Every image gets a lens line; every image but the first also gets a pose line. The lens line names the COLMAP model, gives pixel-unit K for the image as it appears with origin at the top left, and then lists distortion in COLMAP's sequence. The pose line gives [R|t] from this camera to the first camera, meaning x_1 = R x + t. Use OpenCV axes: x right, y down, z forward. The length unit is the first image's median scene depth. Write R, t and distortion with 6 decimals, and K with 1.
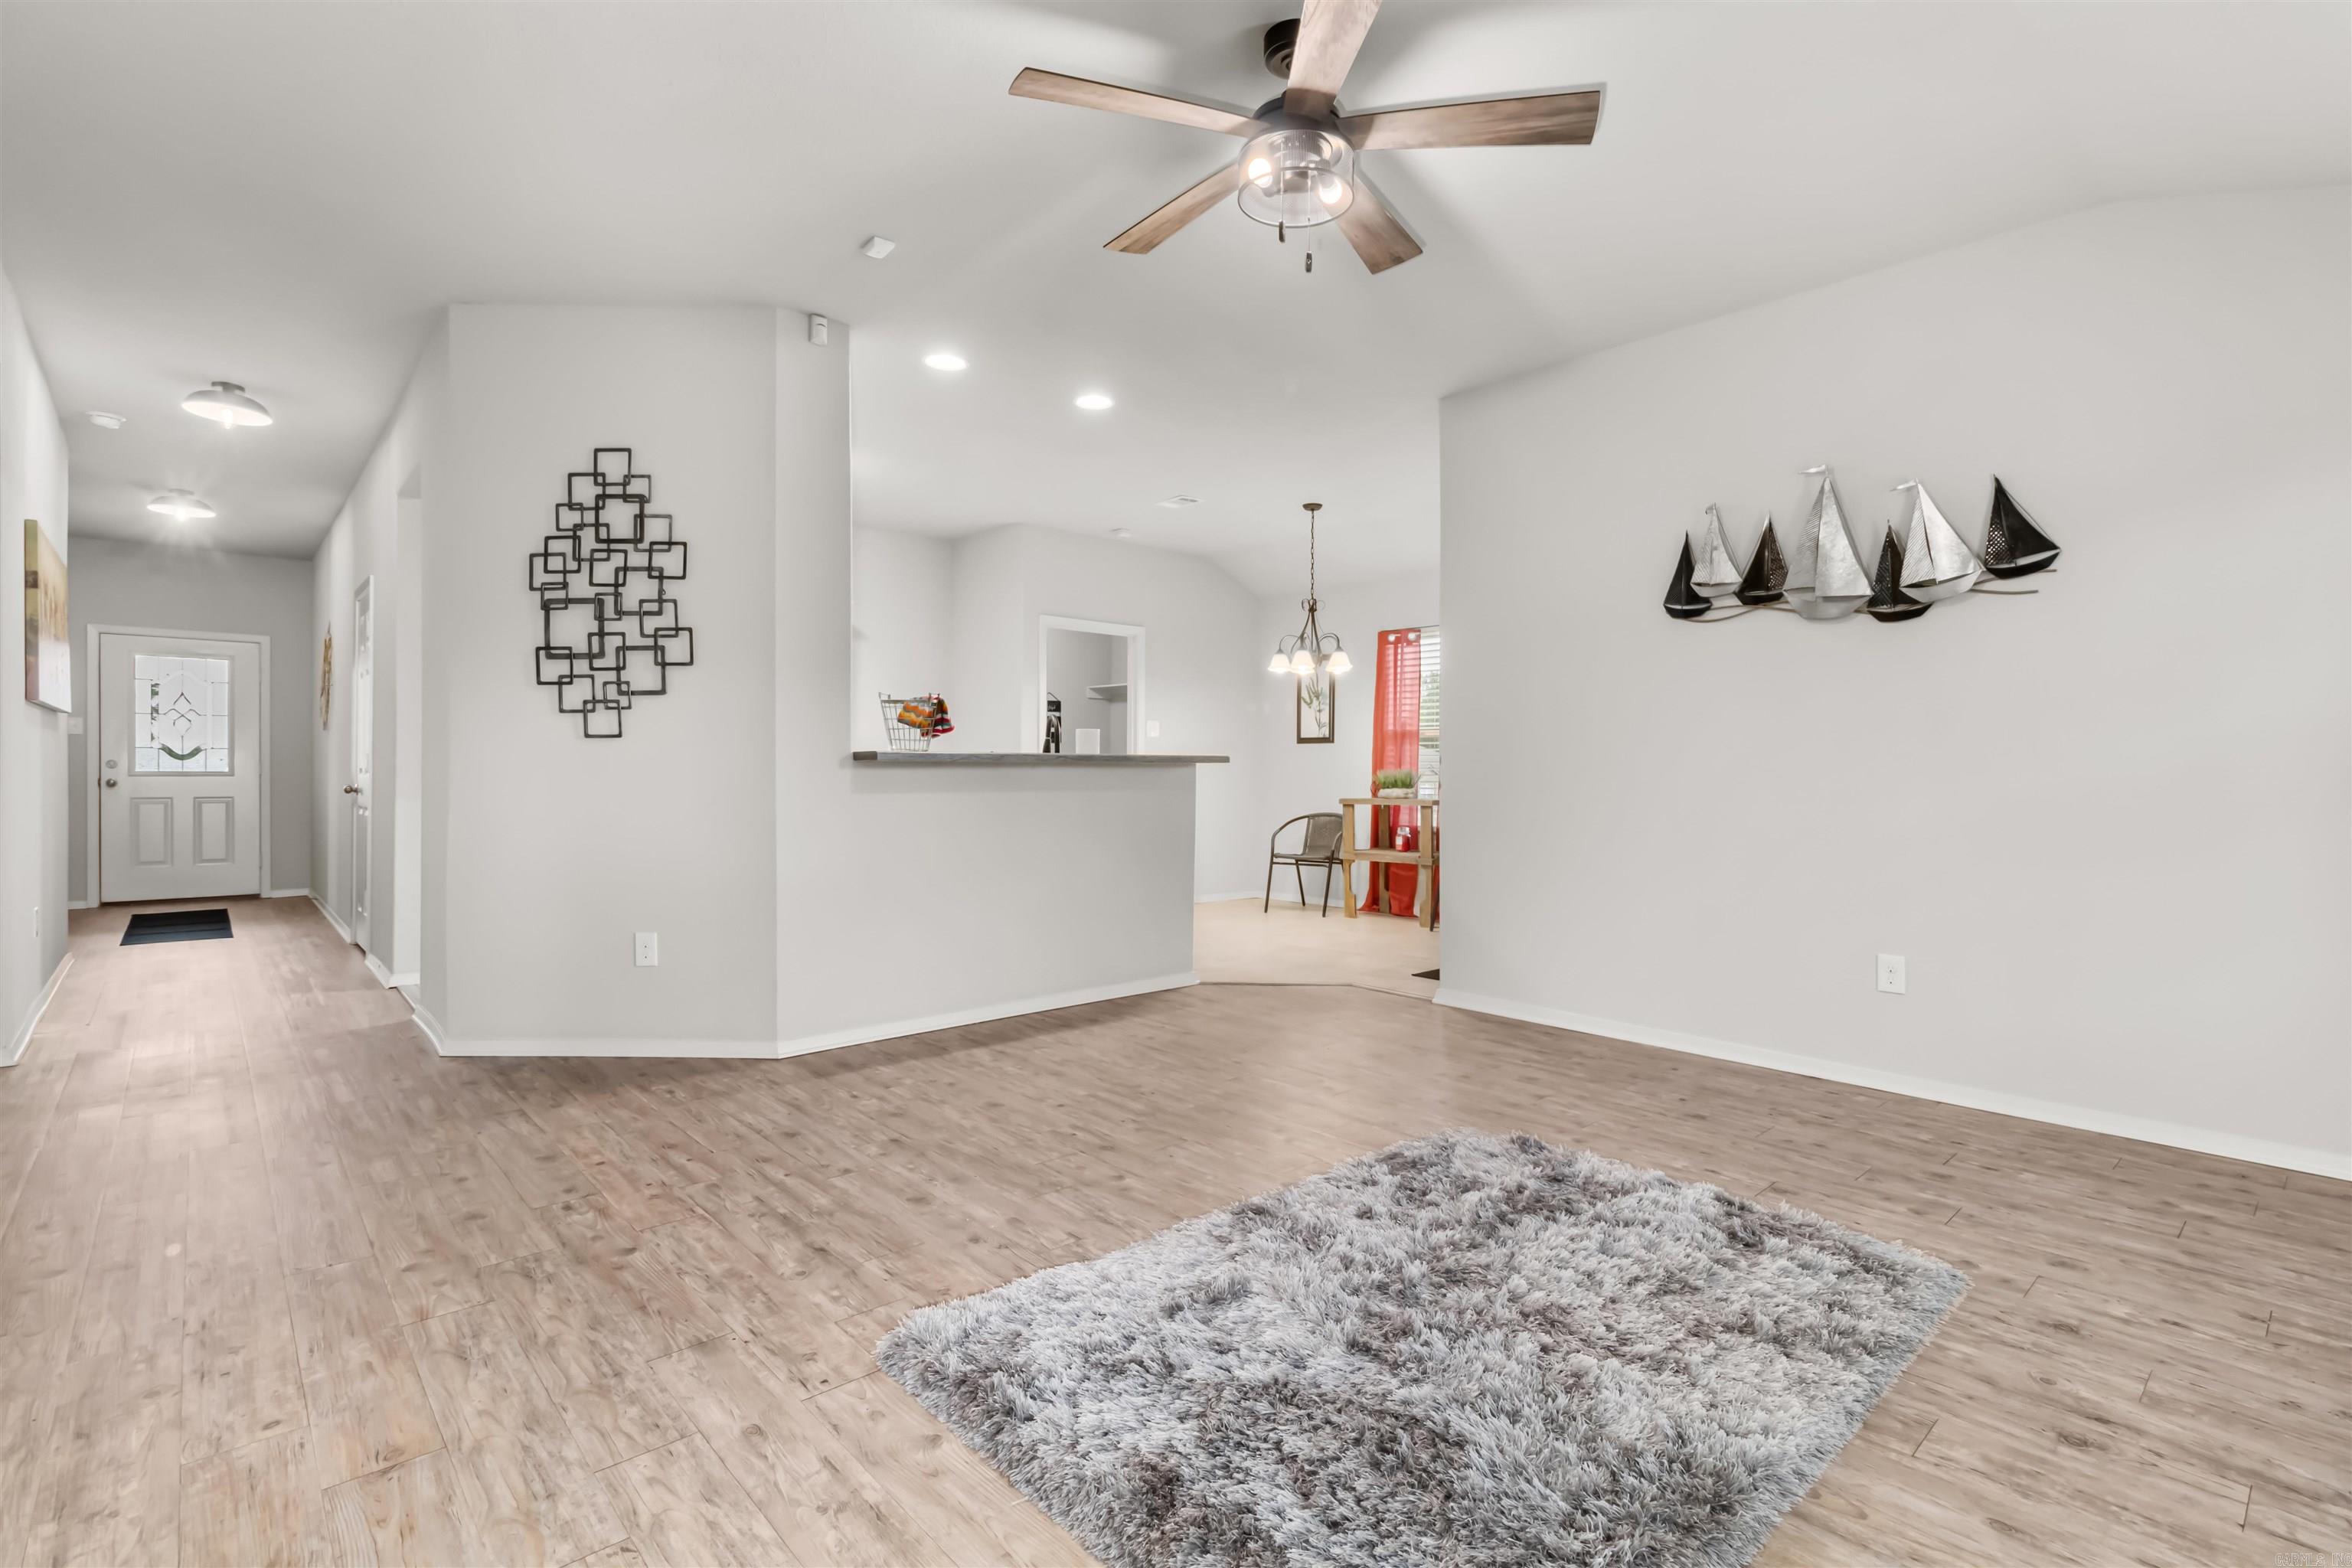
lens RADIAL K [[1099.2, 0, 1194.0], [0, 1099.2, 777.5], [0, 0, 1]] dist [0.008149, 0.000362]
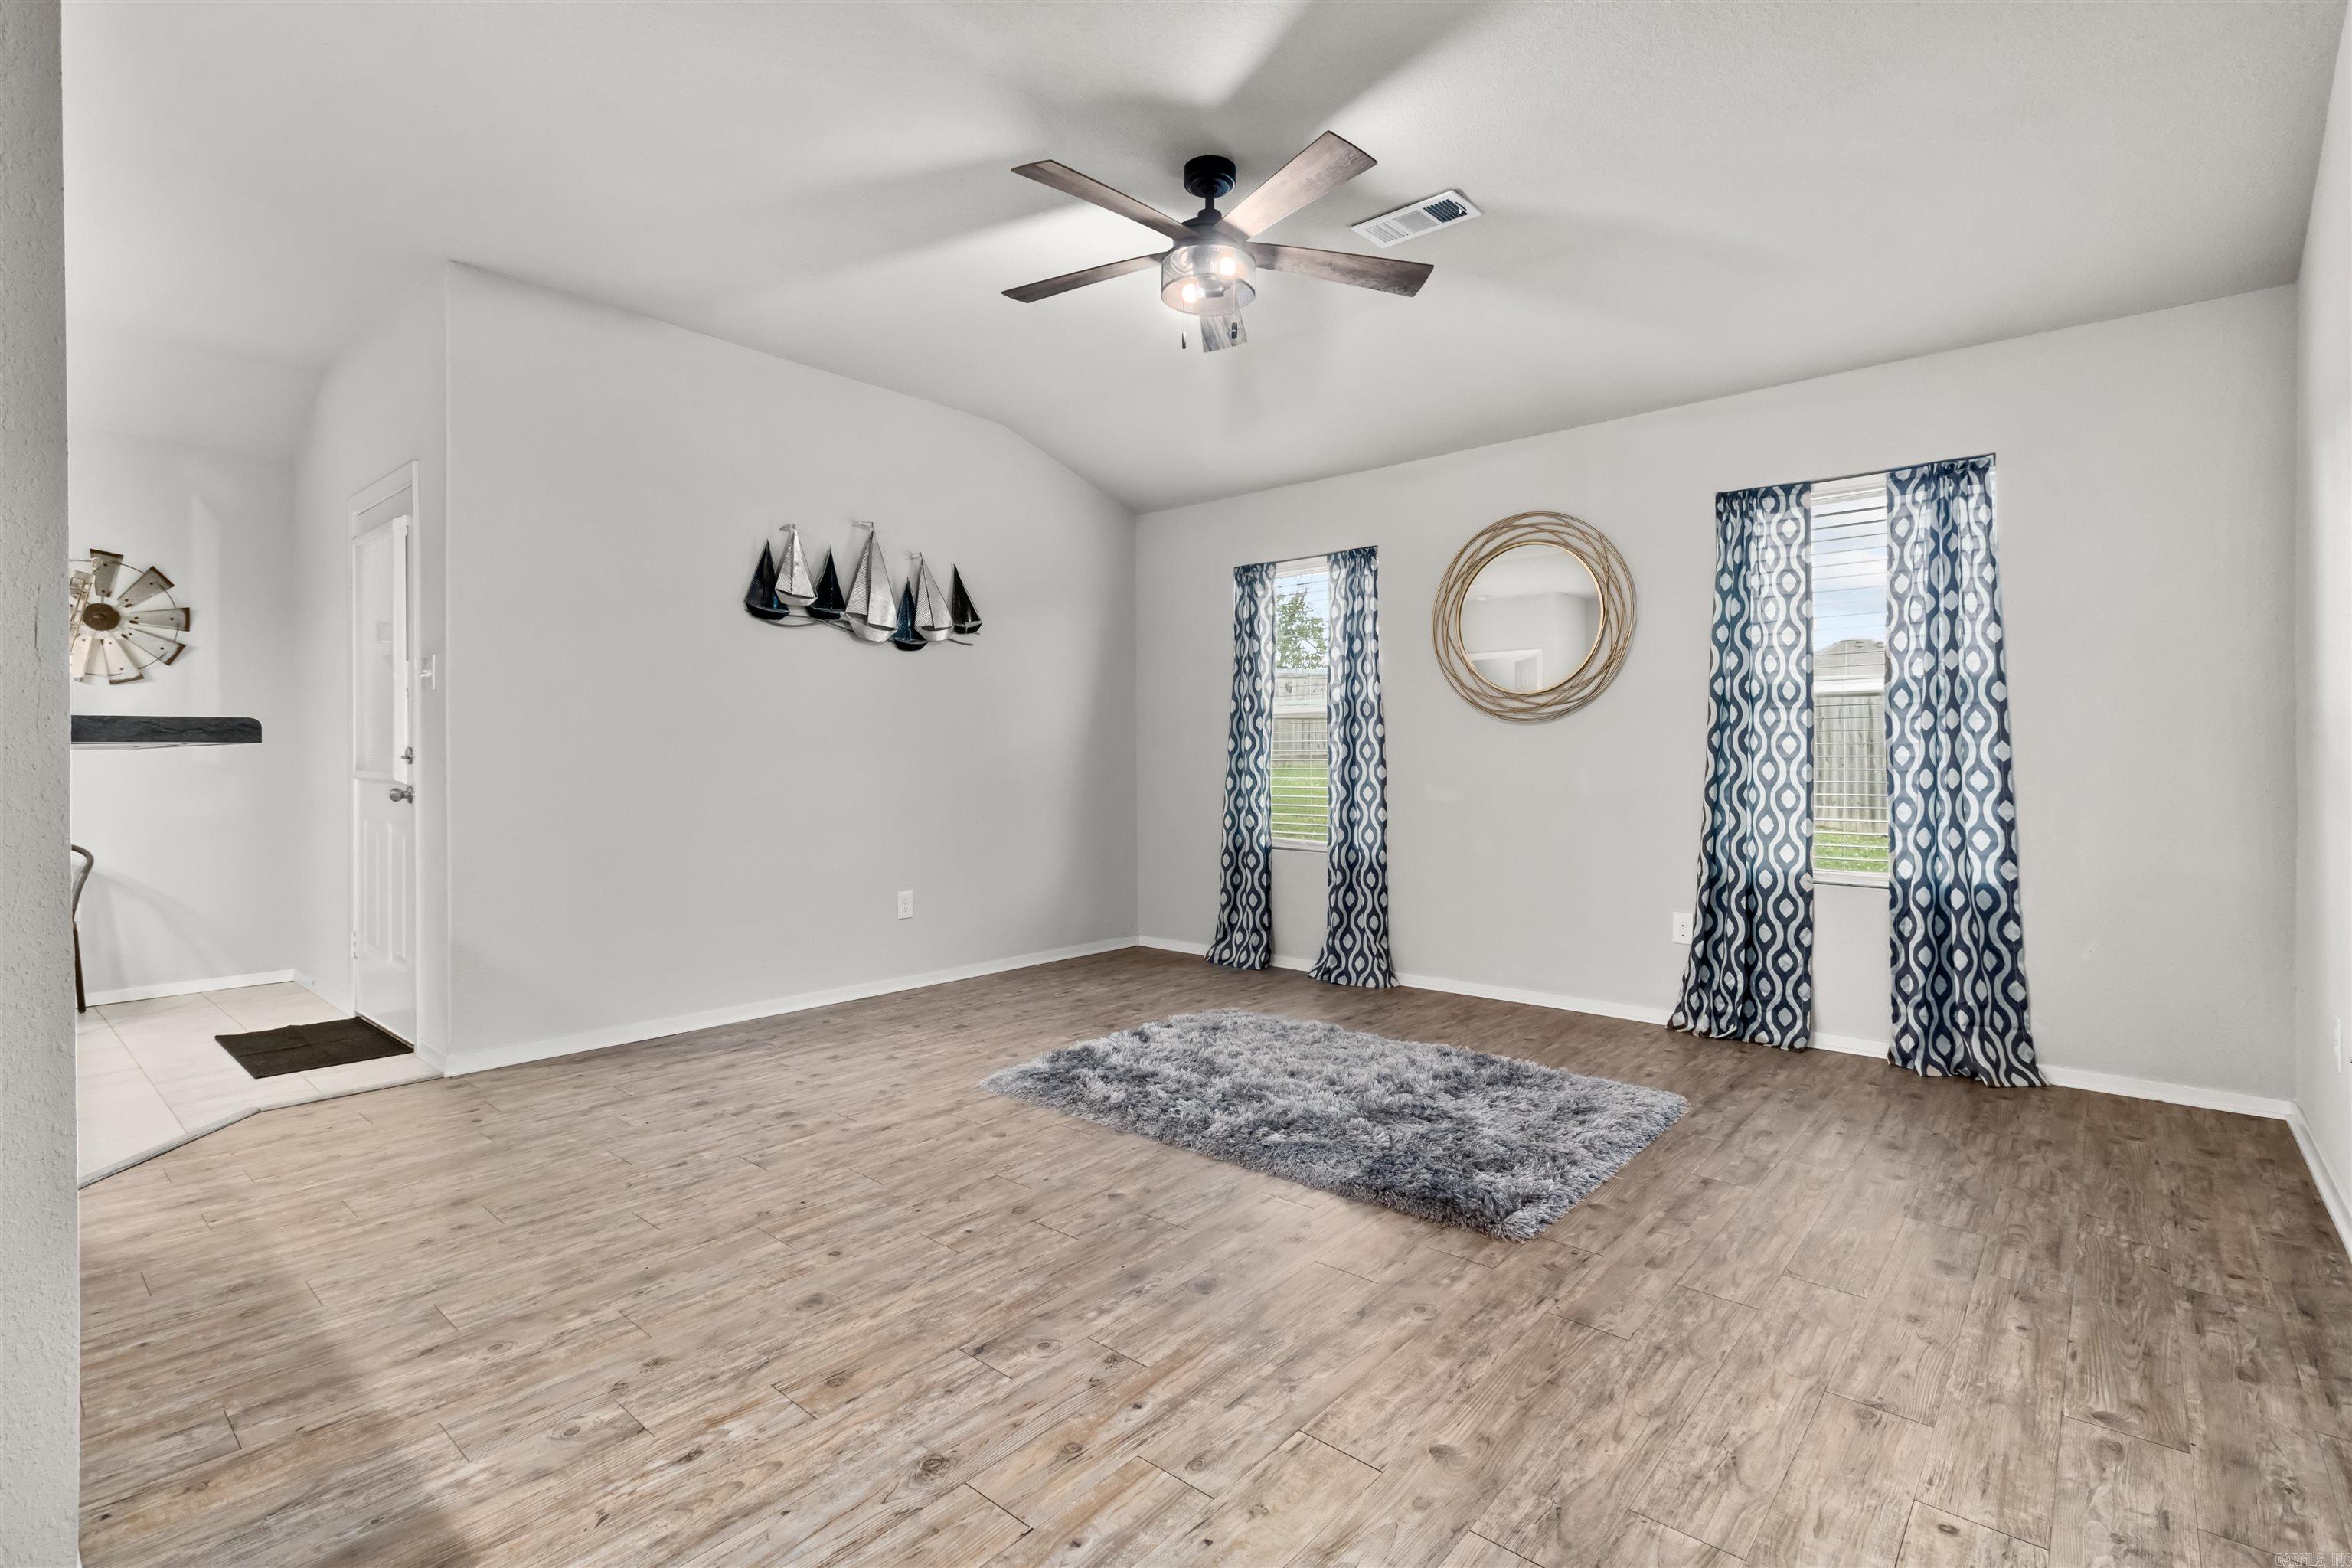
lens RADIAL K [[1099.2, 0, 1187.7], [0, 1099.2, 769.2], [0, 0, 1]] dist [0.008149, 0.000362]
pose [[-0.130729, -0.012444, 0.991340, -0.955492], [0.007381, 0.999881, 0.013525, -0.010701], [-0.991391, 0.009085, -0.130621, 1.011372]]
